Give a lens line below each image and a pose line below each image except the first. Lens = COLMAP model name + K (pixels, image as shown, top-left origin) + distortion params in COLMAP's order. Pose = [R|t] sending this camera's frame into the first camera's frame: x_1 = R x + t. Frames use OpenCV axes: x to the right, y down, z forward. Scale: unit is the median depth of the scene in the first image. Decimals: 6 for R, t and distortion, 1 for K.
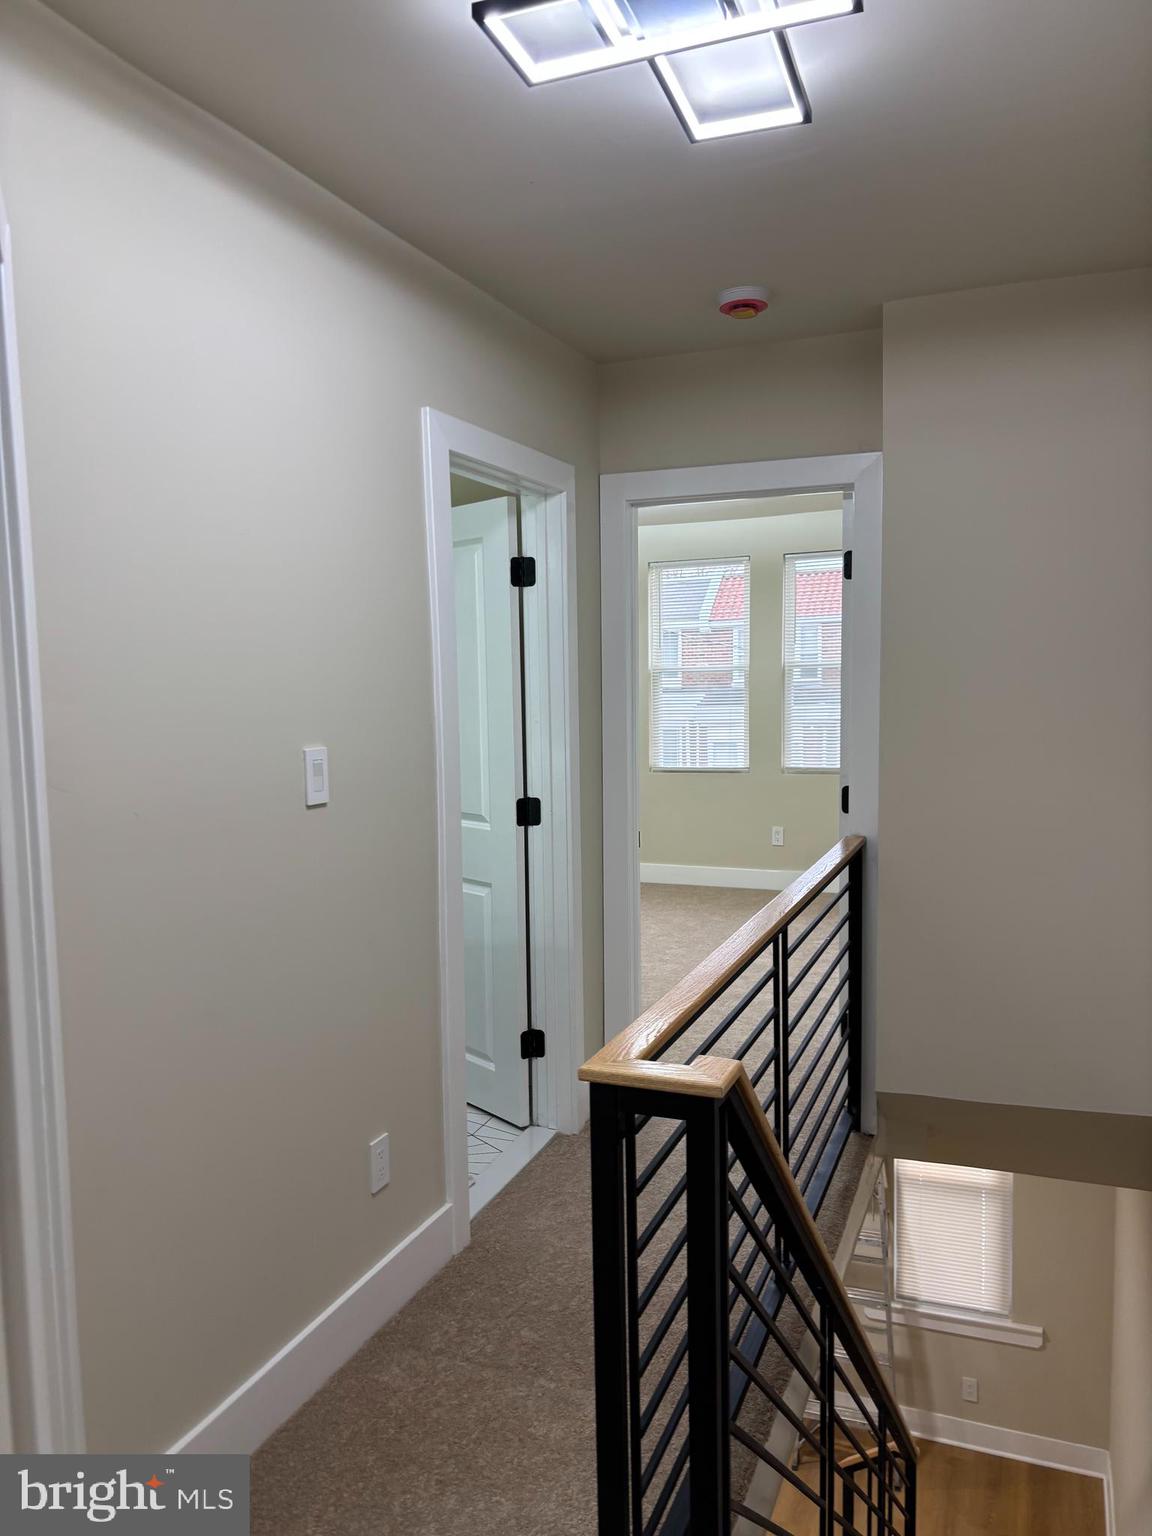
lens RADIAL K [[1165.4, 0, 576.0], [0, 1165.4, 768.0], [0, 0, 1]] dist [0.001466, -0.003401]
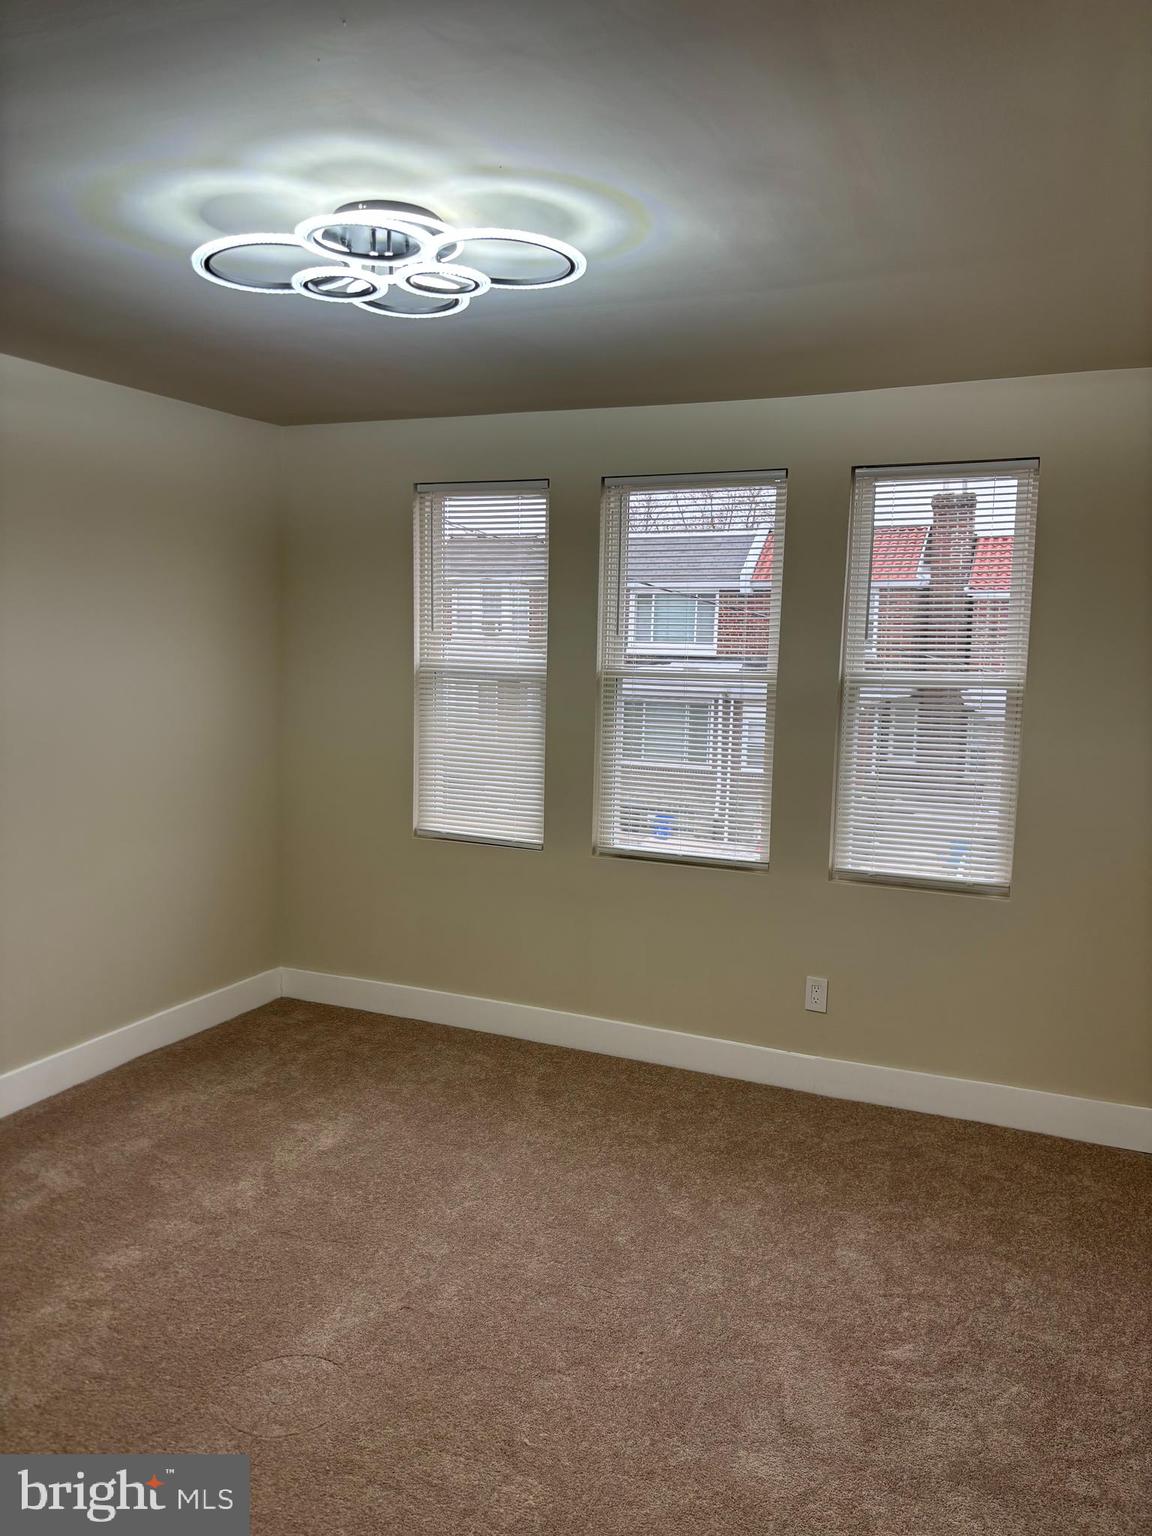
lens RADIAL K [[1165.4, 0, 576.0], [0, 1165.4, 768.0], [0, 0, 1]] dist [0.001466, -0.003401]
pose [[0.998703, 0.038570, -0.033233, 0.075613], [-0.037246, 0.998522, 0.039589, -0.063458], [0.034711, -0.038300, 0.998663, 0.459723]]
